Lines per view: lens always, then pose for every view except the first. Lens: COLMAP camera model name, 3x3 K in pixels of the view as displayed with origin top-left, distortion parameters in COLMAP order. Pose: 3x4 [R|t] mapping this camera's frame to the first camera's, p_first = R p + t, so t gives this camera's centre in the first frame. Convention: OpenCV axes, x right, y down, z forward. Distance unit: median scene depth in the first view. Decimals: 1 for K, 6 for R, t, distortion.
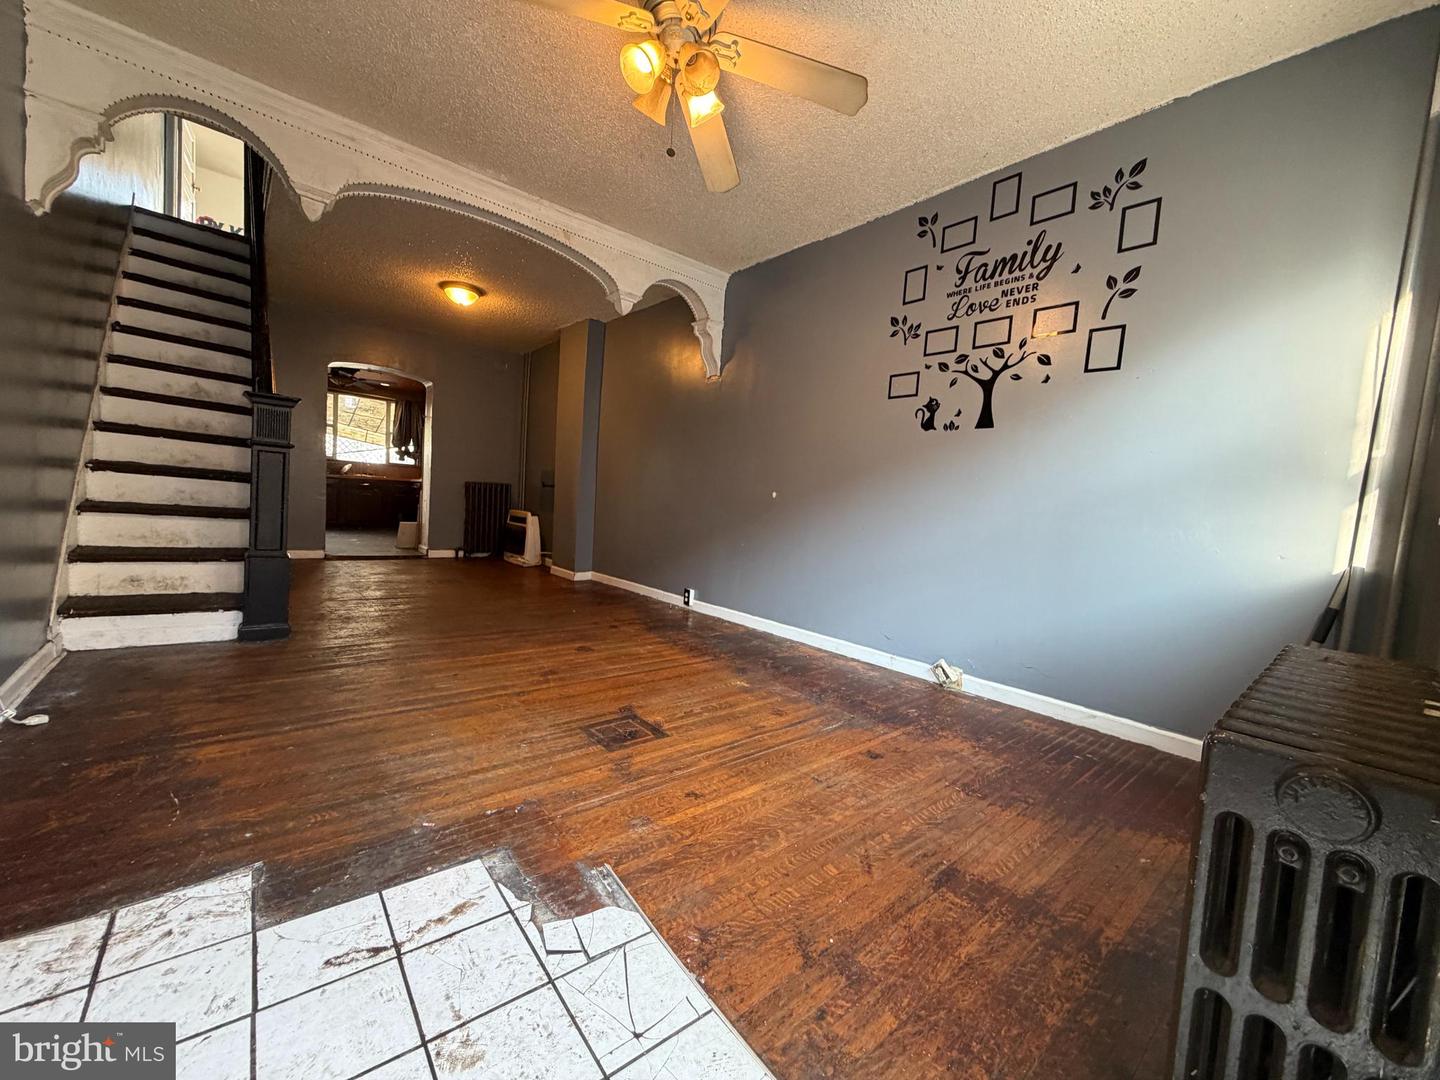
lens RADIAL K [[570.3, 0, 718.7], [0, 570.3, 537.0], [0, 0, 1]] dist [-0.000053, -0.000417]
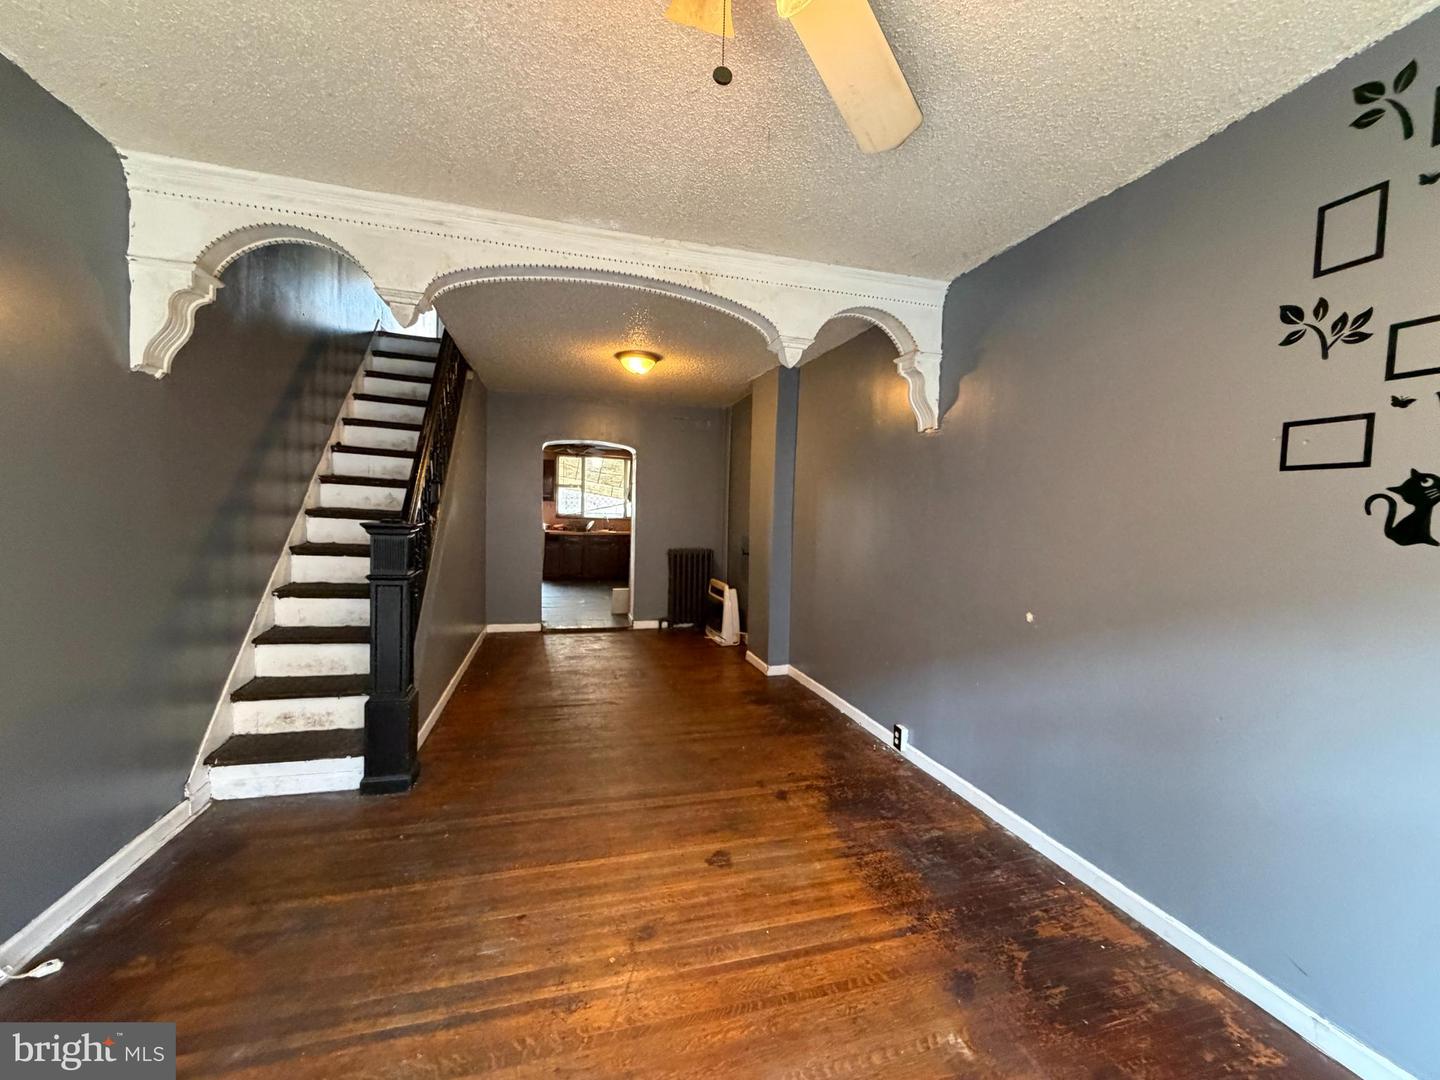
lens RADIAL K [[570.3, 0, 718.7], [0, 570.3, 537.0], [0, 0, 1]] dist [-0.000053, -0.000417]
pose [[0.910114, -0.021703, -0.413789, 0.057840], [0.006247, 0.999233, -0.038669, -0.166892], [0.414310, 0.032608, 0.909551, 0.349779]]
